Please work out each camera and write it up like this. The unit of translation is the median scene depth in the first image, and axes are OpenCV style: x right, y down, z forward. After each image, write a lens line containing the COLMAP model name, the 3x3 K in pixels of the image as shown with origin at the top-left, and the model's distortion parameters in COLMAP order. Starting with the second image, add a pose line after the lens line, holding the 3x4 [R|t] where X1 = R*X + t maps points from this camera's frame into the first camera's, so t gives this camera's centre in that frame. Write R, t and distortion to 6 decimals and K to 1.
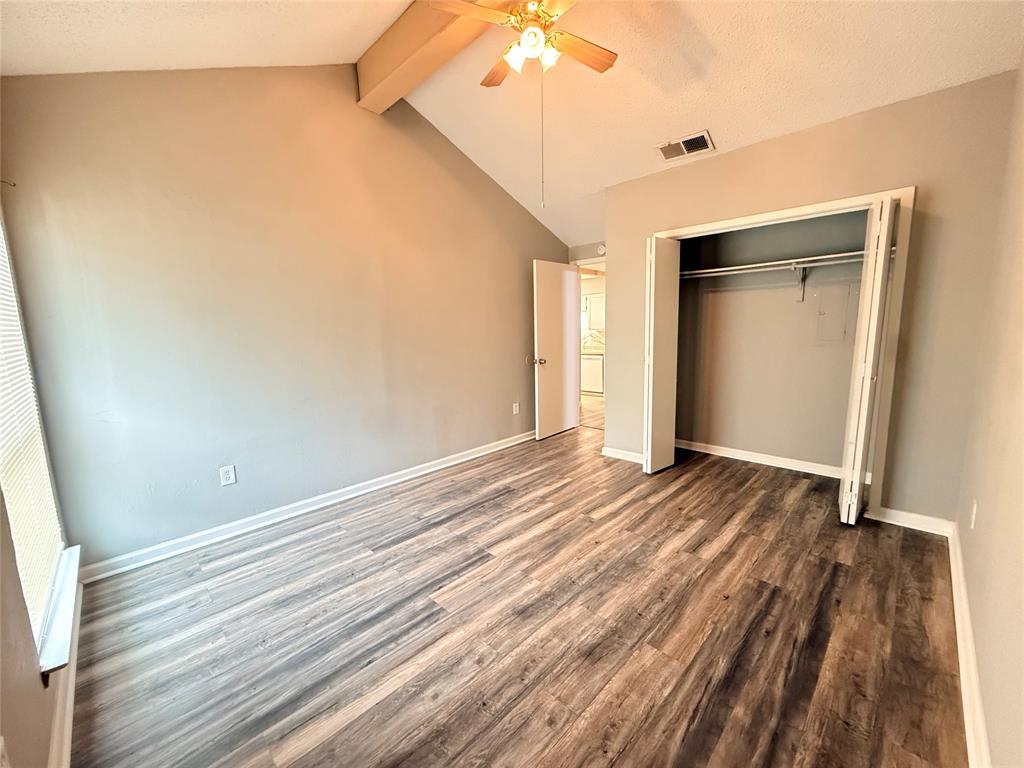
lens RADIAL K [[409.0, 0, 511.4], [0, 409.0, 384.4], [0, 0, 1]] dist [-0.001983, 0.000643]
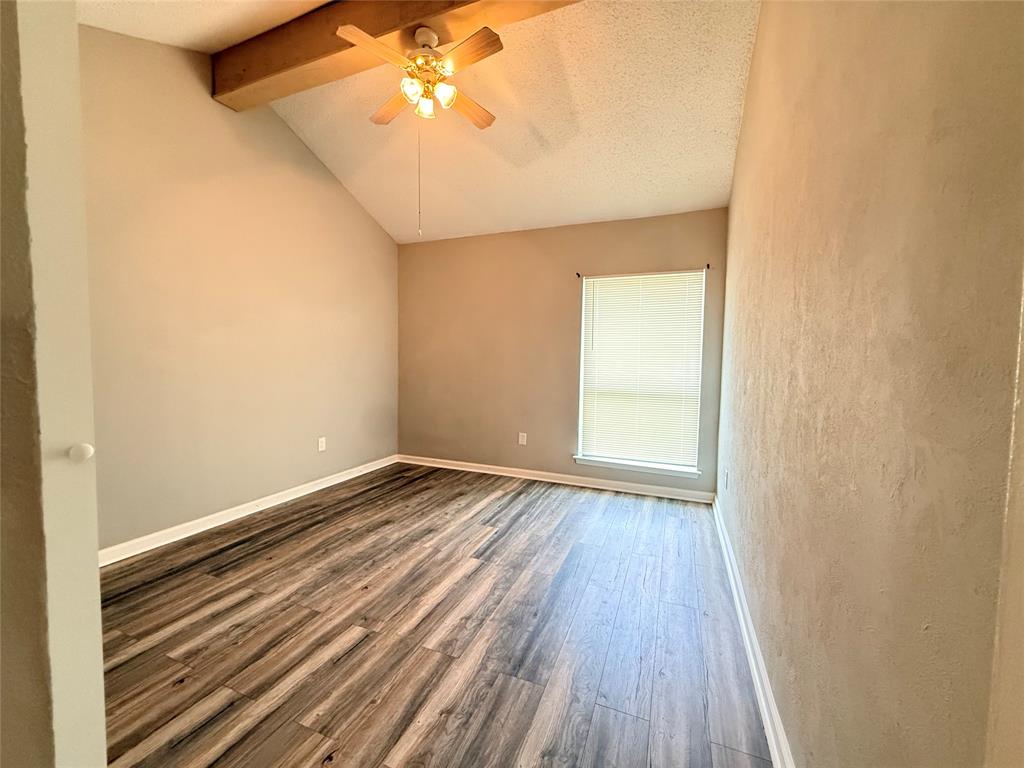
lens RADIAL K [[409.0, 0, 511.1], [0, 409.0, 379.3], [0, 0, 1]] dist [-0.001983, 0.000643]
pose [[-0.921926, 0.032869, -0.385969, 0.279412], [-0.047231, 0.979421, 0.196223, -0.265251], [0.384476, 0.199132, -0.901401, 2.068703]]
